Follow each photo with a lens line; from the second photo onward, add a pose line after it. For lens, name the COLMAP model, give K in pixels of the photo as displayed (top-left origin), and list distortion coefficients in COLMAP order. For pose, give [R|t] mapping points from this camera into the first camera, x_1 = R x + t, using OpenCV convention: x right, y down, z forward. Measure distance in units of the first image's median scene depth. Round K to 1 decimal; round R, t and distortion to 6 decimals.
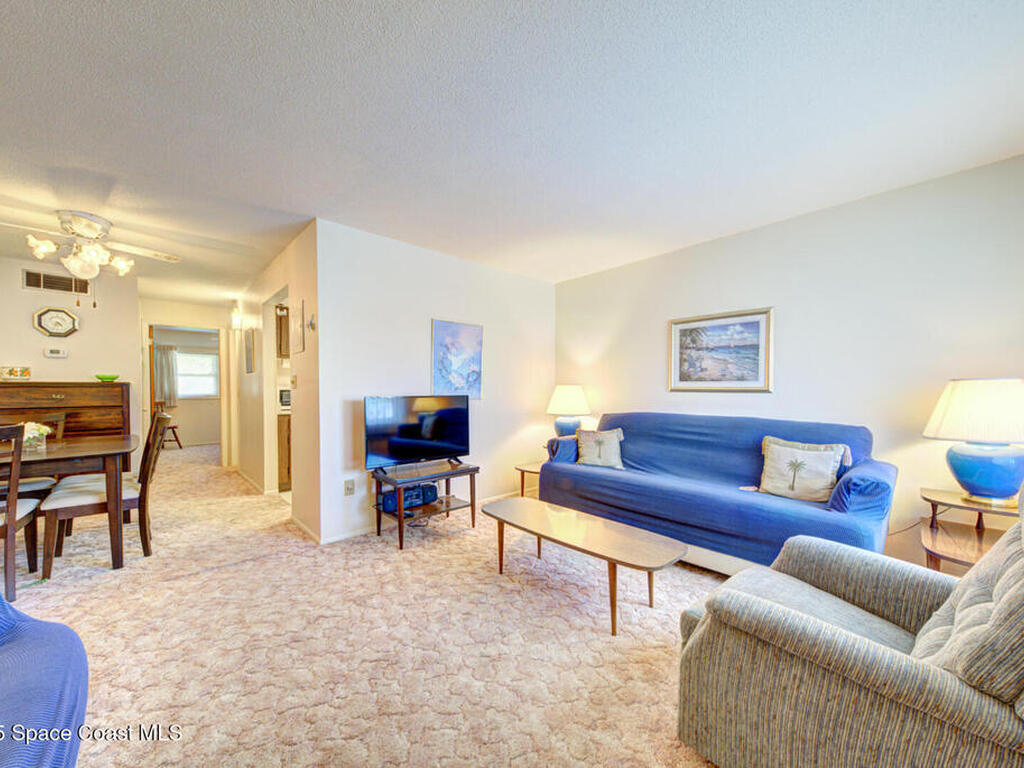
lens RADIAL K [[395.1, 0, 510.7], [0, 395.1, 390.6], [0, 0, 1]] dist [0.017017, -0.001683]
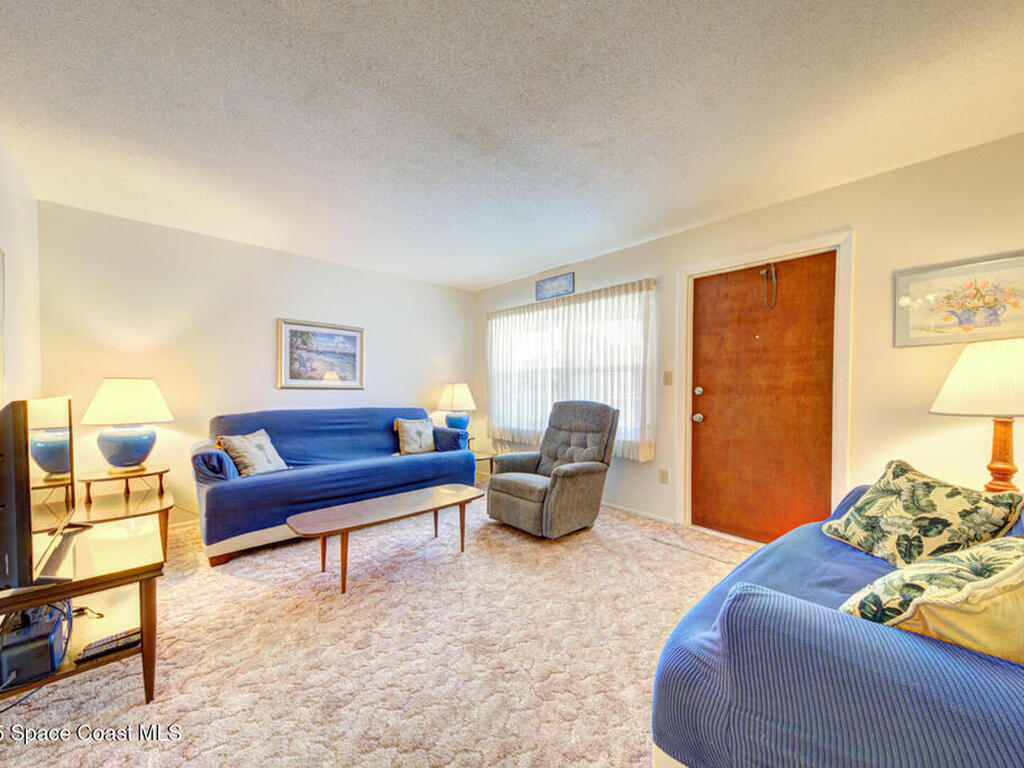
lens RADIAL K [[395.1, 0, 510.2], [0, 395.1, 389.9], [0, 0, 1]] dist [0.017017, -0.001683]
pose [[-0.012420, -0.005093, 0.999910, -0.686636], [-0.000683, 0.999987, 0.005085, -0.001137], [-0.999923, -0.000620, -0.012423, 0.468807]]
